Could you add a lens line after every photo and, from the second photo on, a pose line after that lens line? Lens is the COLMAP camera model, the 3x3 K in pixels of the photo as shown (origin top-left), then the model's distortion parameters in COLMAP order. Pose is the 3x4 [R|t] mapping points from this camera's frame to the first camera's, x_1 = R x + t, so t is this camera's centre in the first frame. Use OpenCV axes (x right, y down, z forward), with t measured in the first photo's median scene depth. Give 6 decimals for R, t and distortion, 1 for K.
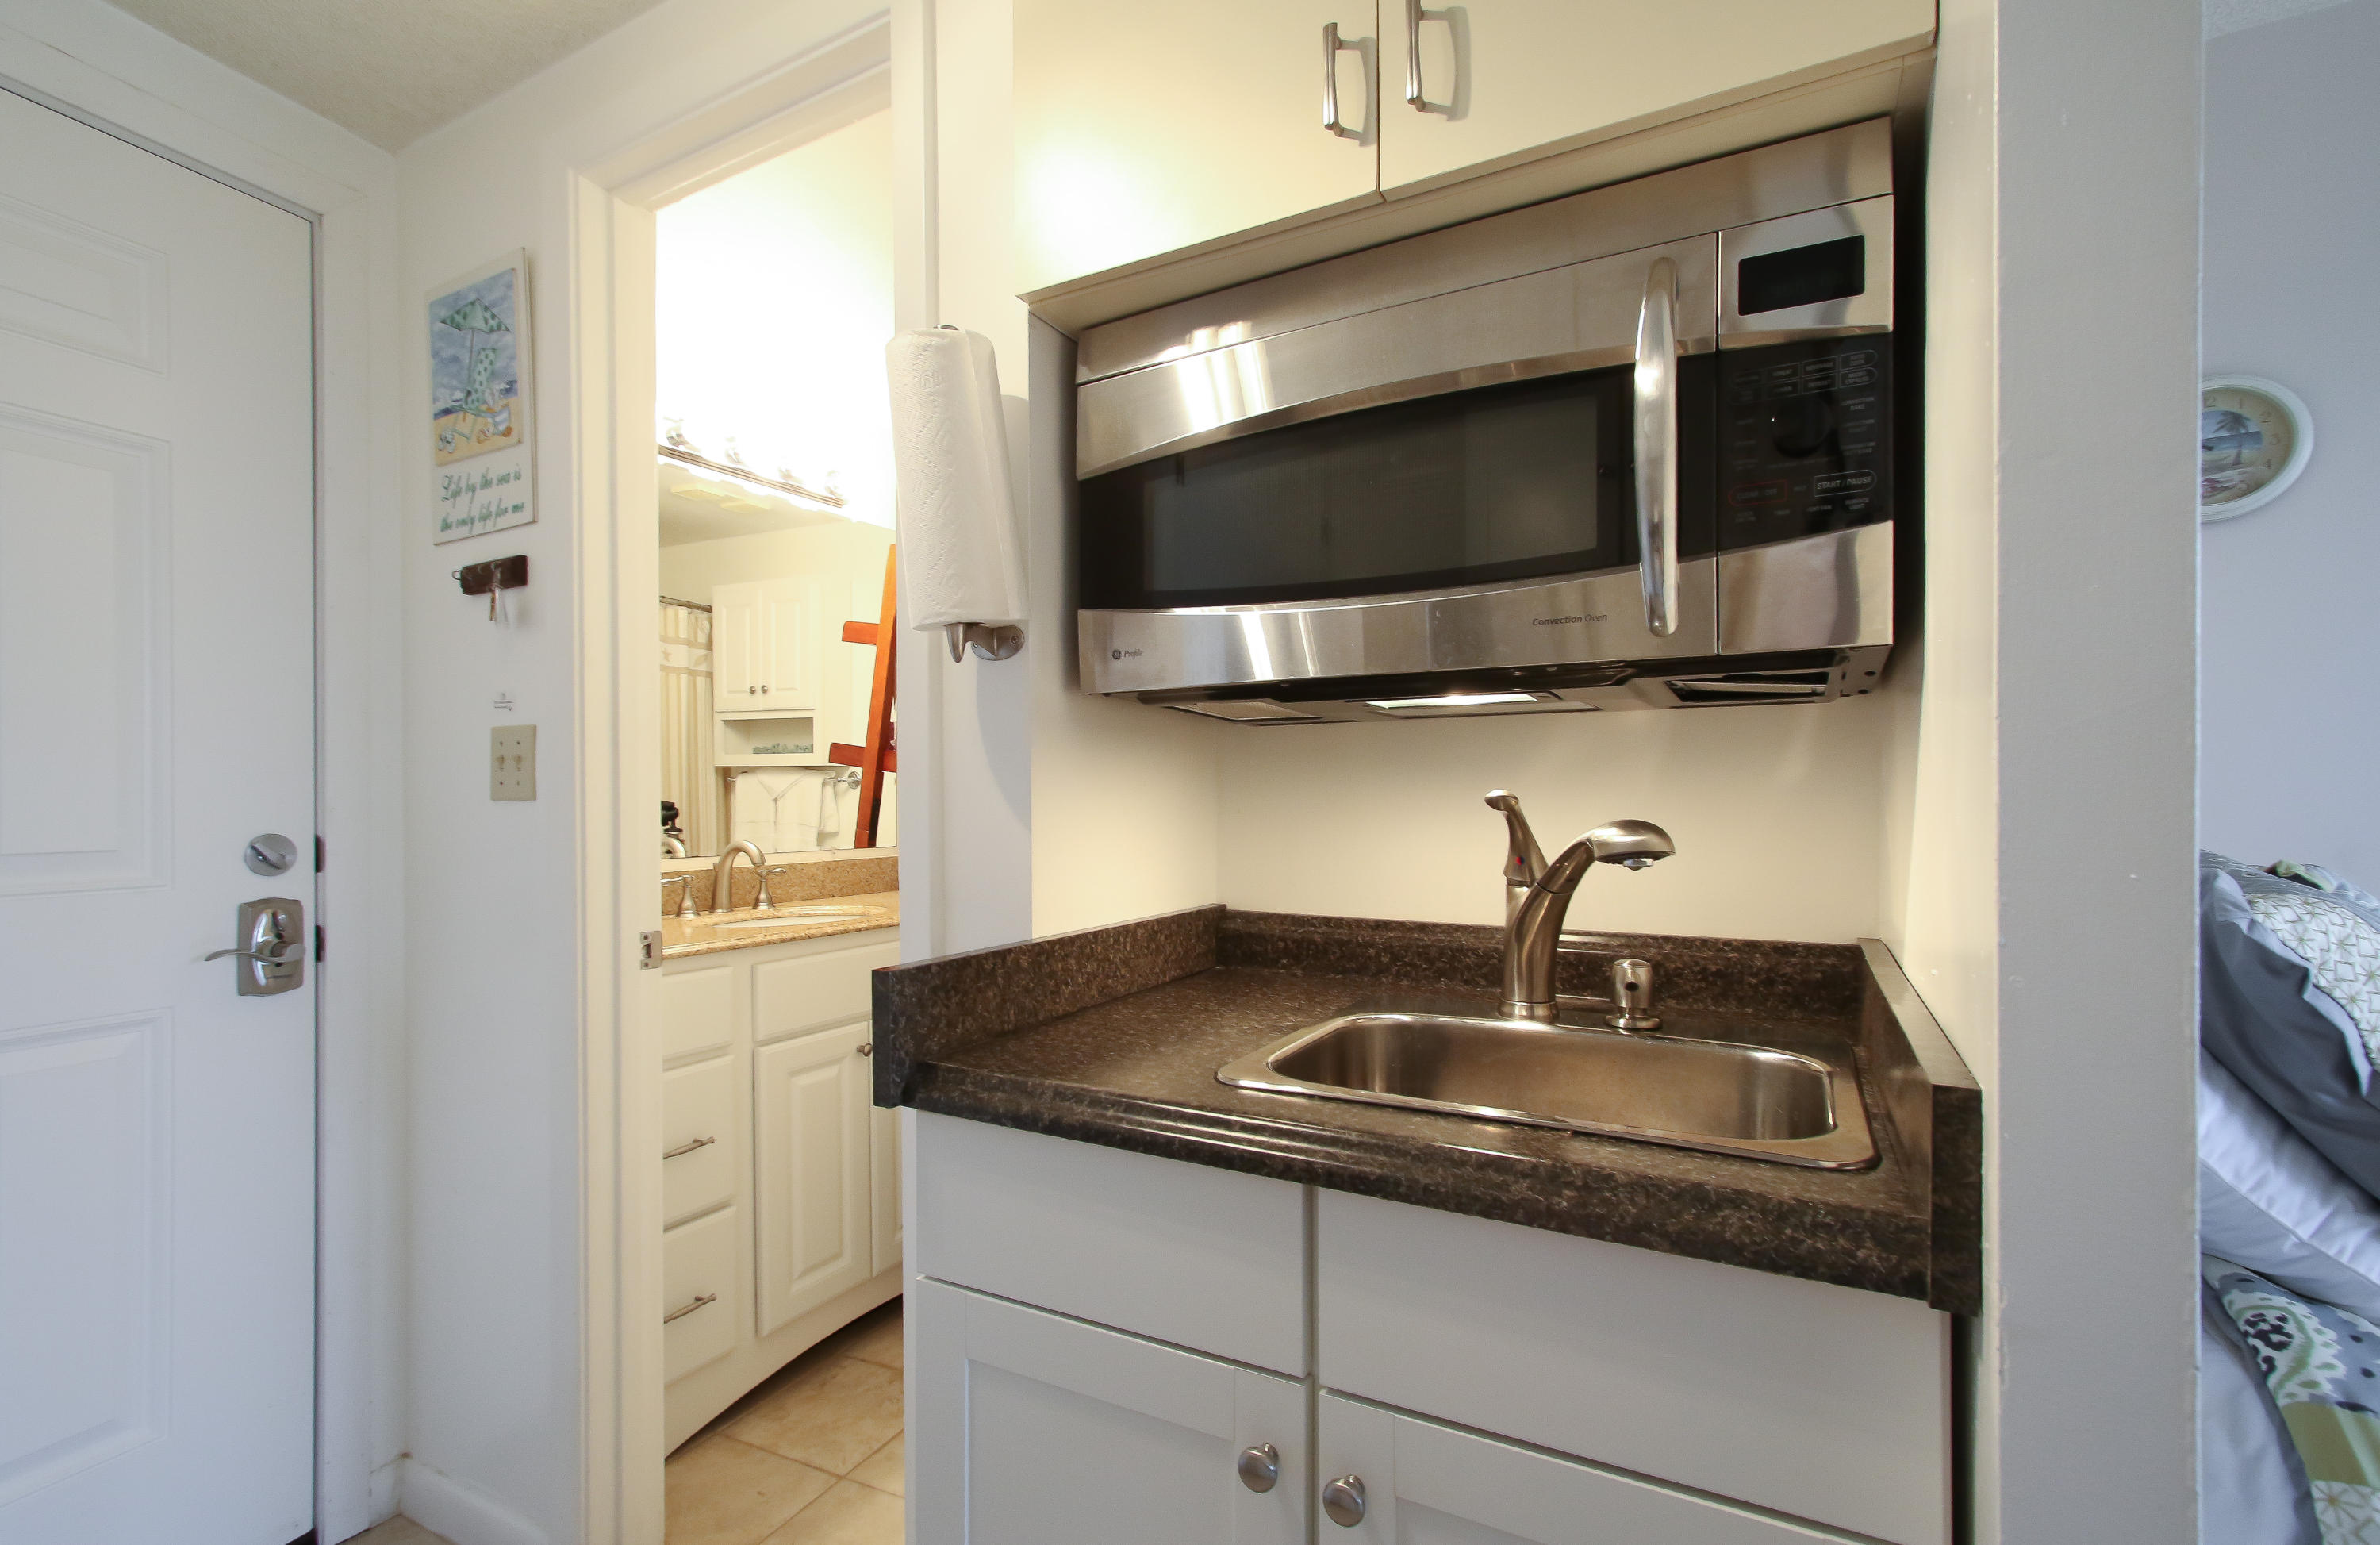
lens RADIAL K [[1063.9, 0, 1193.3], [0, 1063.9, 801.8], [0, 0, 1]] dist [0.013539, 0.000018]
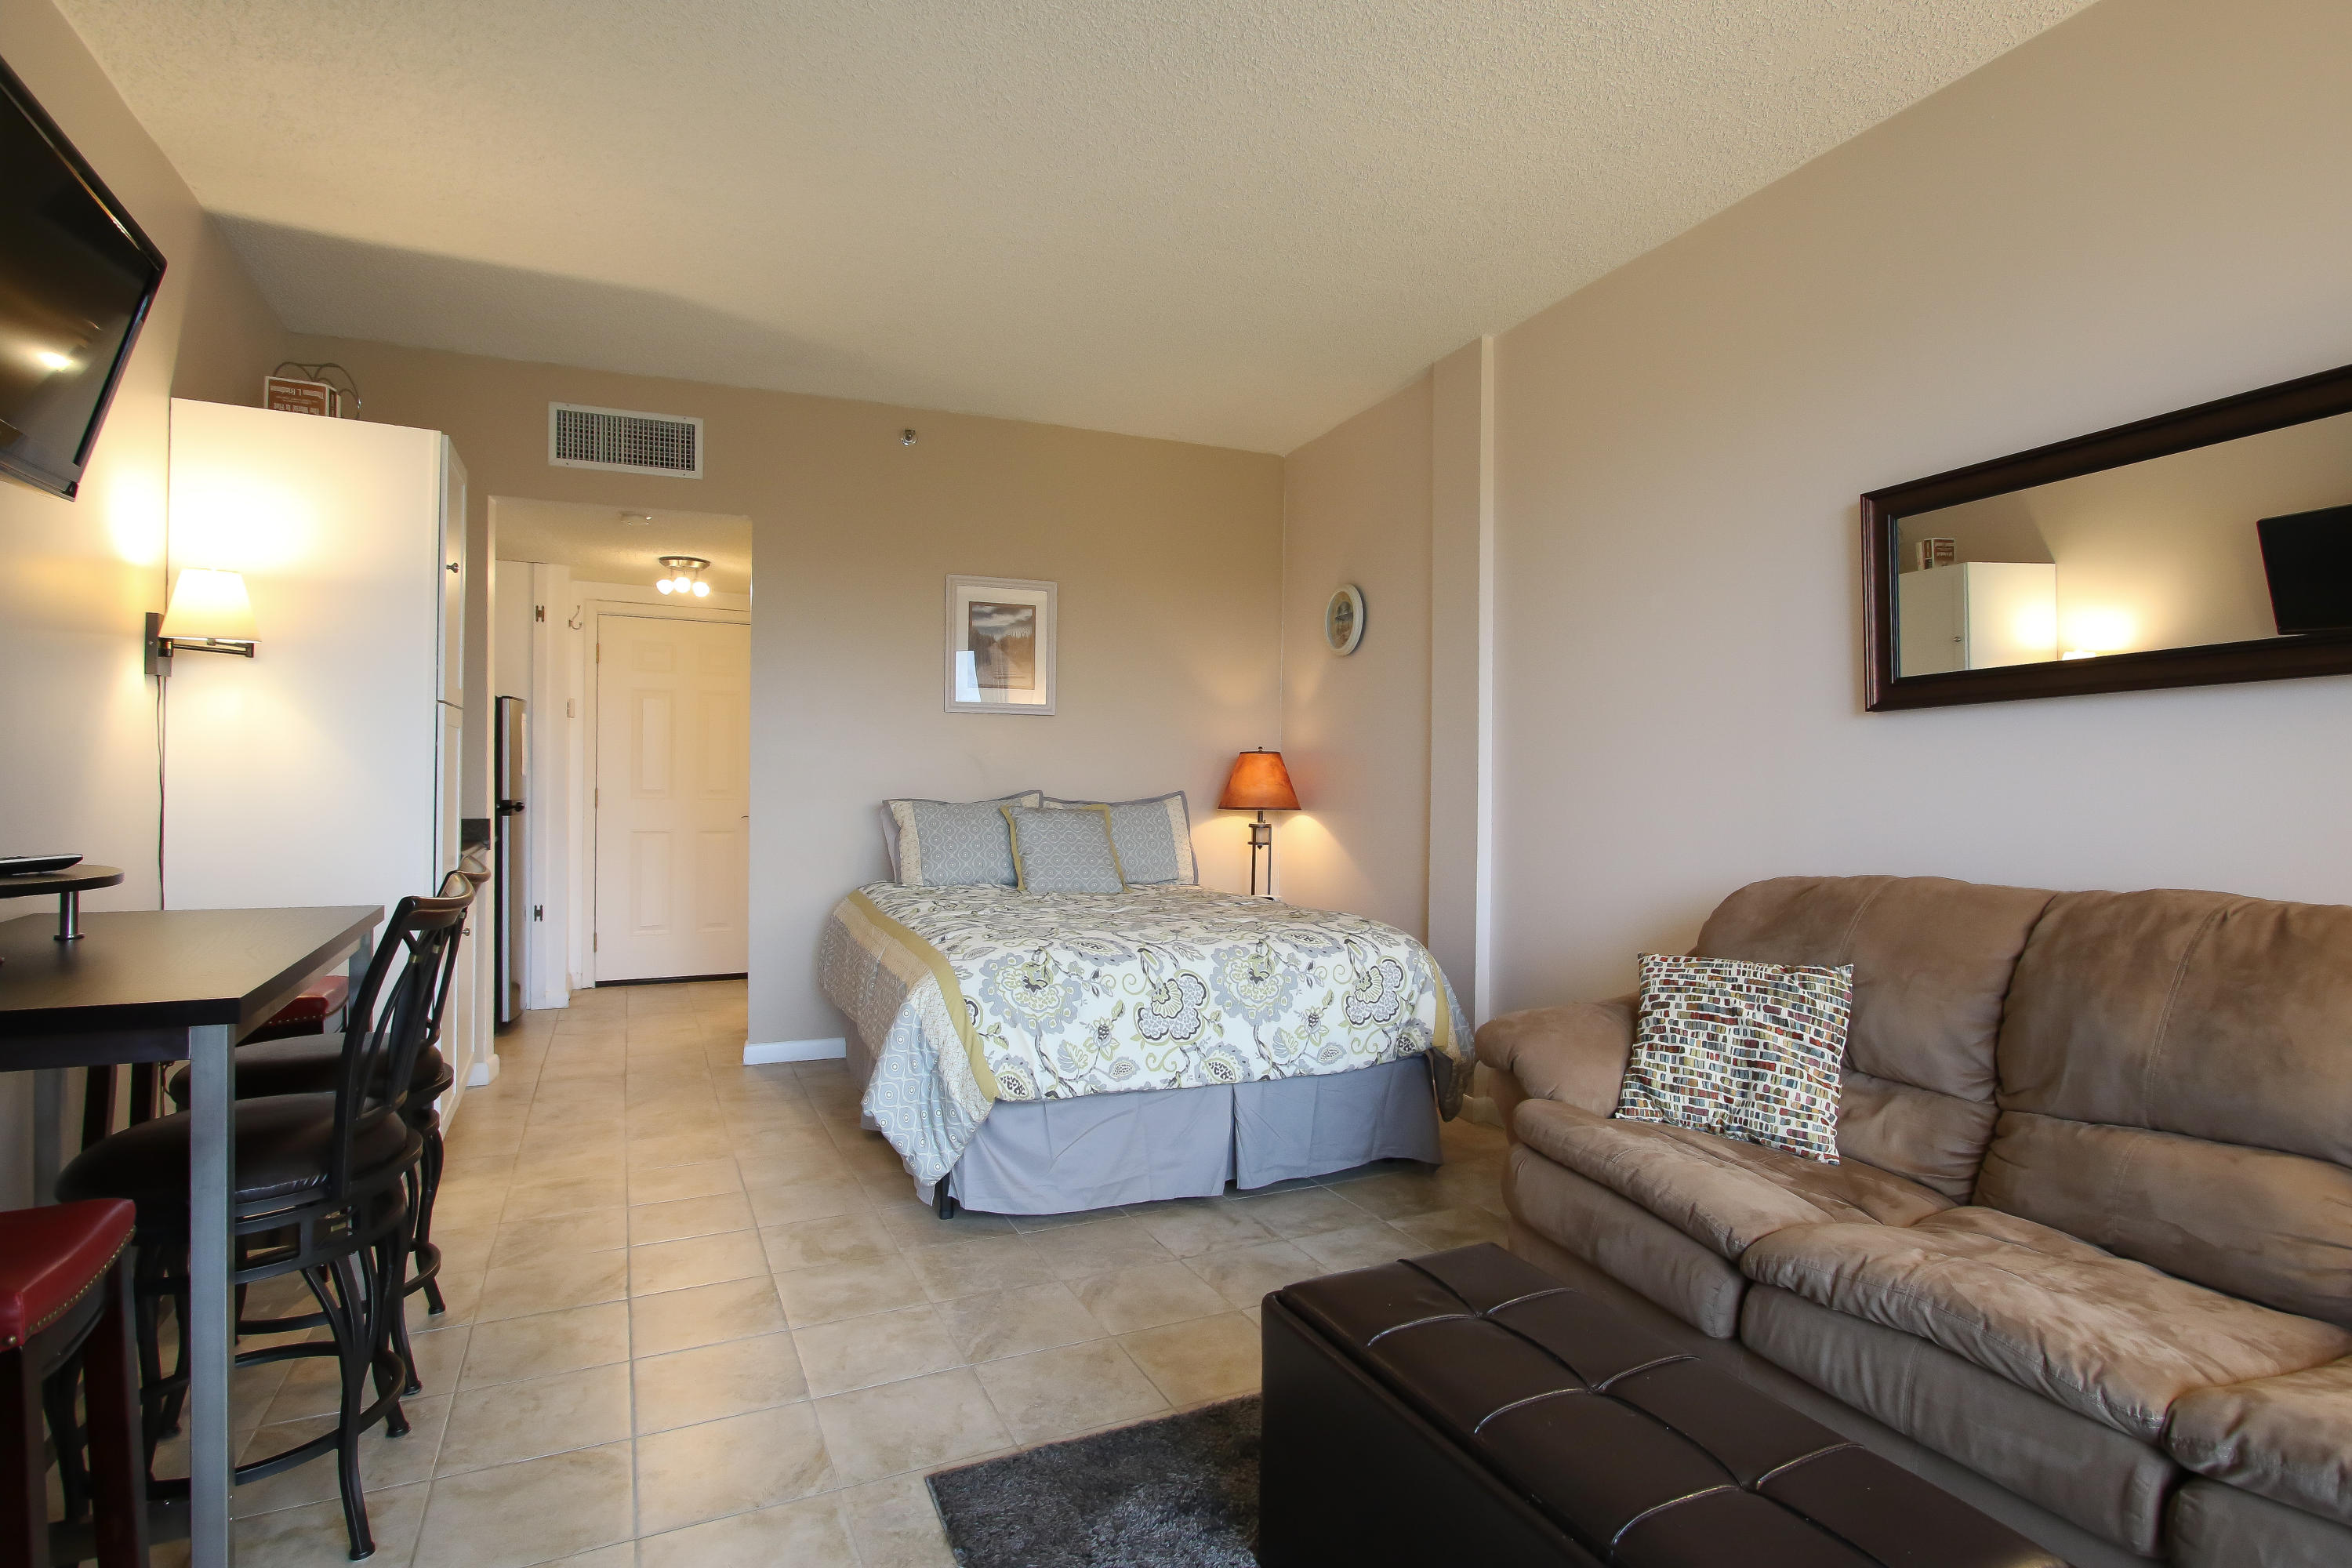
lens RADIAL K [[1157.9, 0, 1169.1], [0, 1157.9, 792.3], [0, 0, 1]] dist [-0.016869, 0.000530]
pose [[0.766243, 0.020607, -0.642220, 2.966588], [-0.018501, 0.999779, 0.010006, -0.024359], [0.642284, 0.004215, 0.766455, -1.252191]]
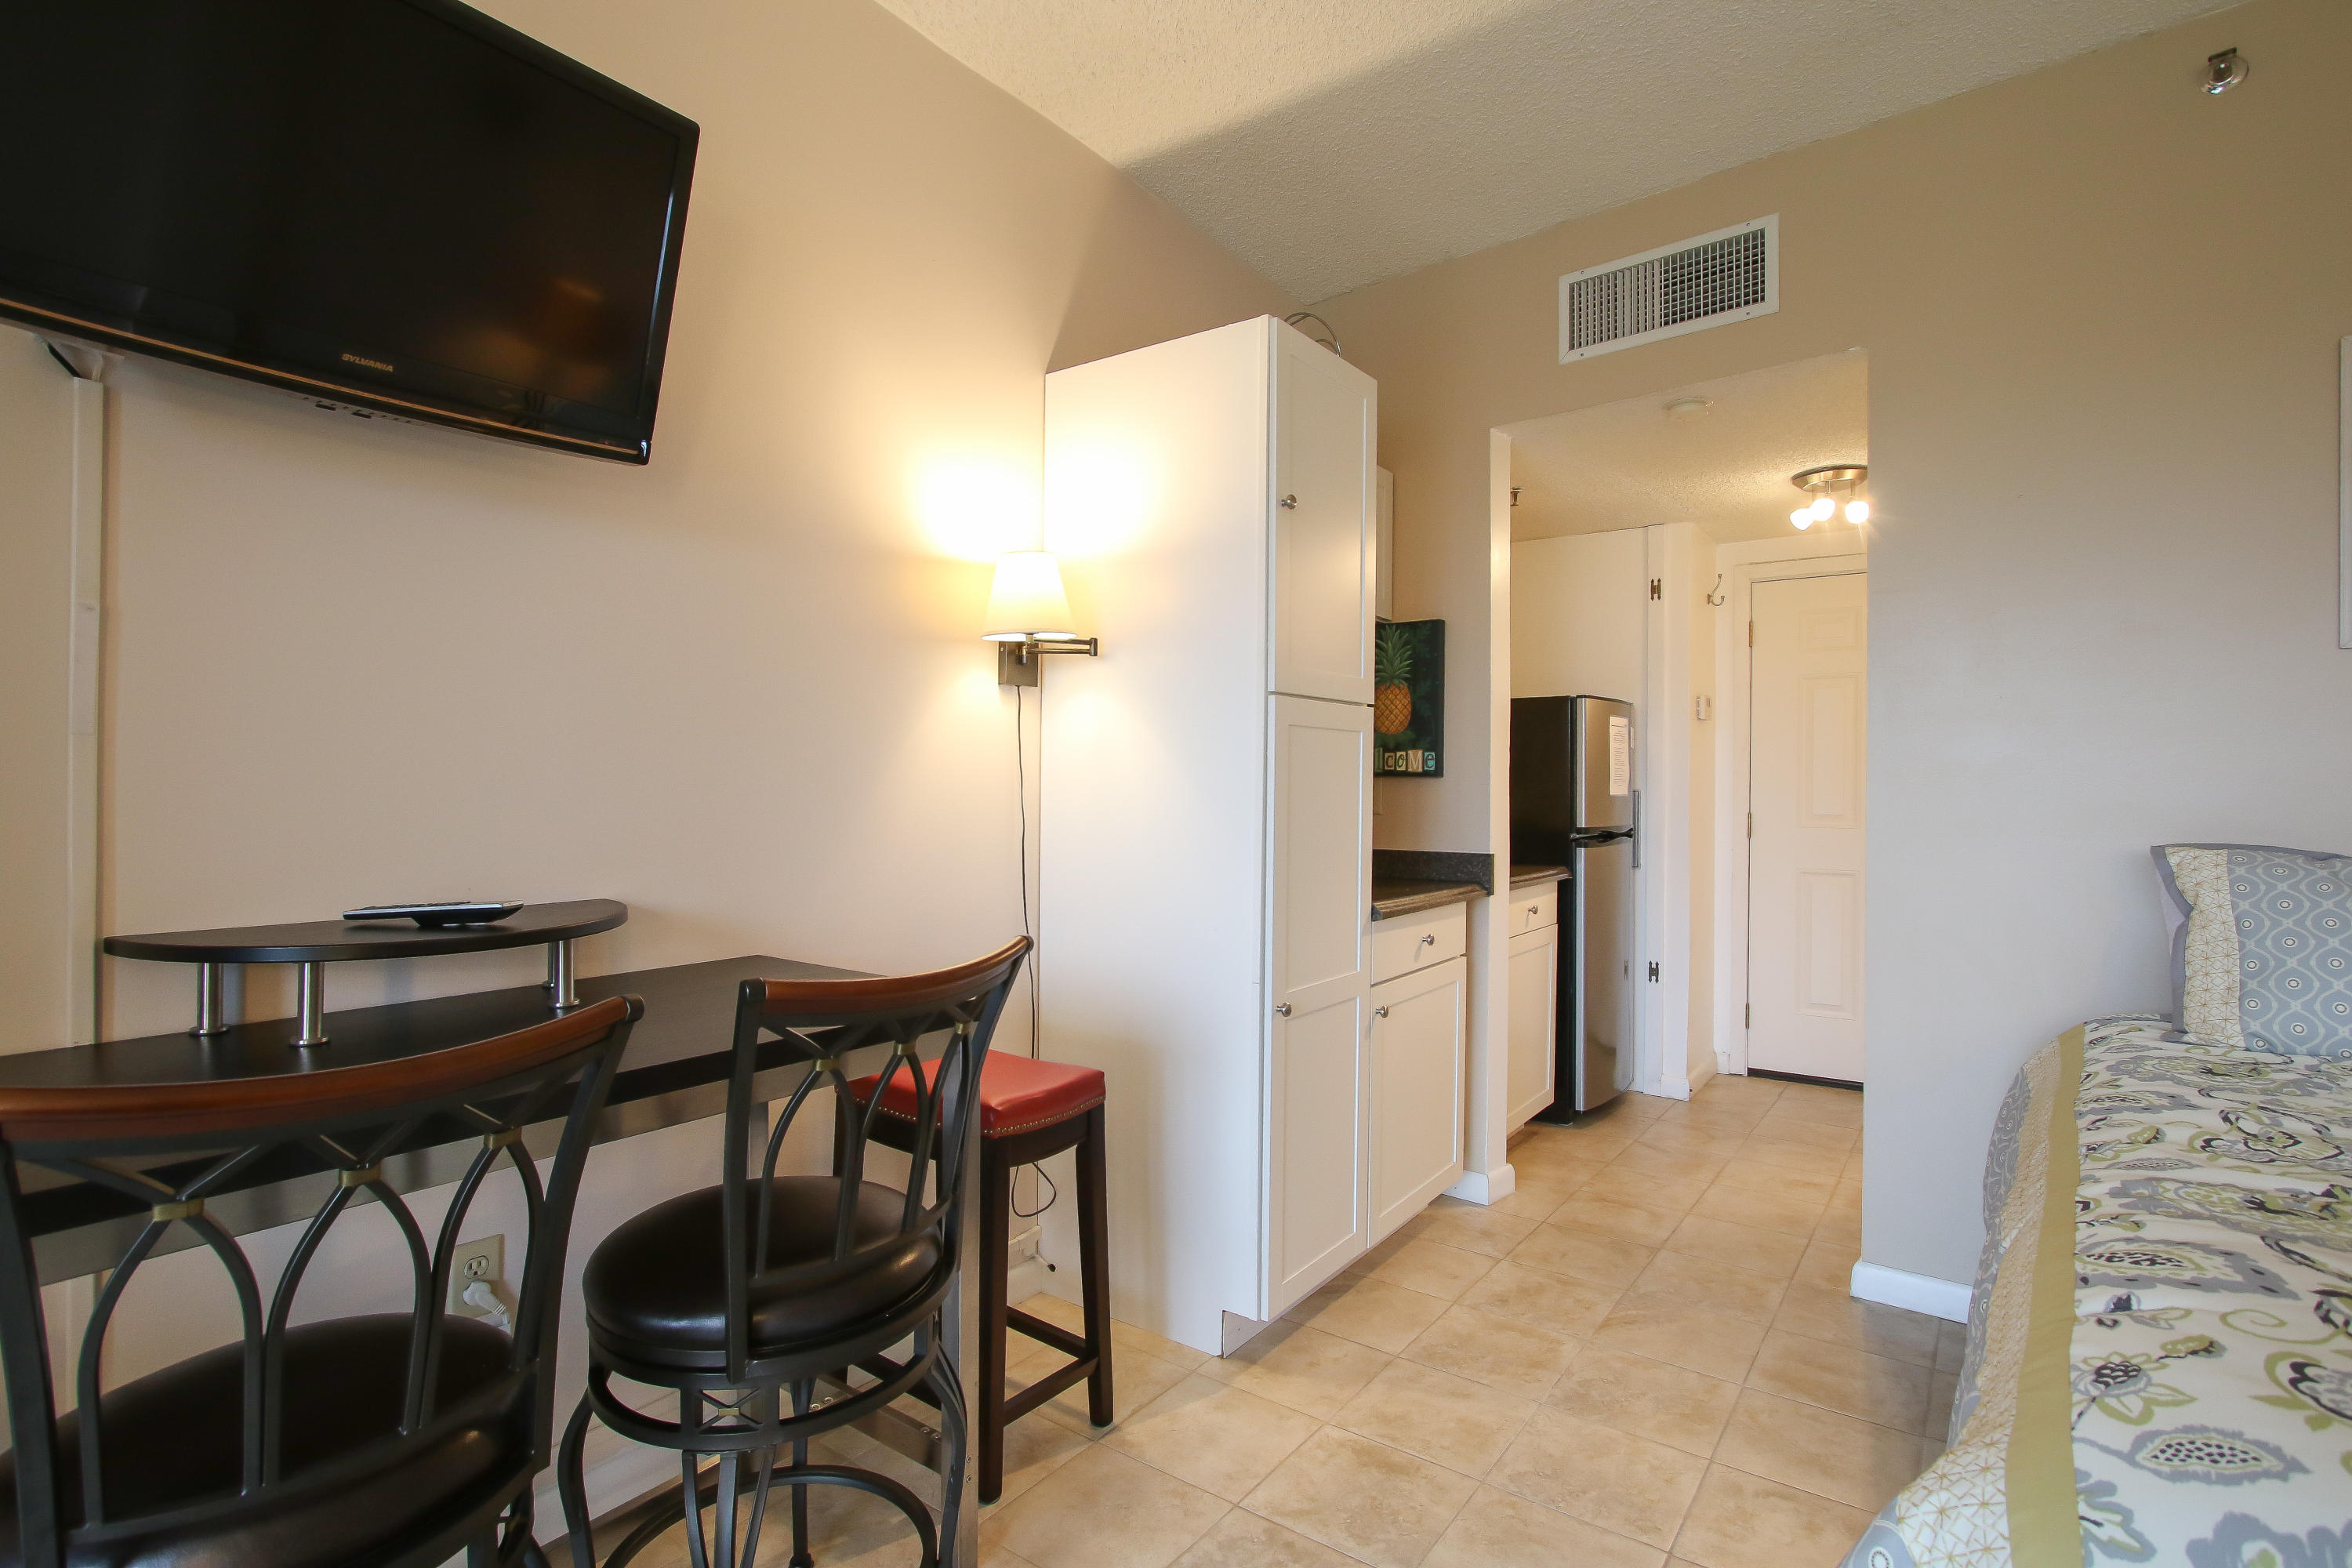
lens RADIAL K [[1125.9, 0, 1180.0], [0, 1125.9, 787.8], [0, 0, 1]] dist [-0.012699, 0.000833]
pose [[-0.203718, 0.002481, -0.979027, 2.076304], [-0.009485, 0.999945, 0.004508, -0.024805], [0.978984, 0.010204, -0.203683, -0.339327]]
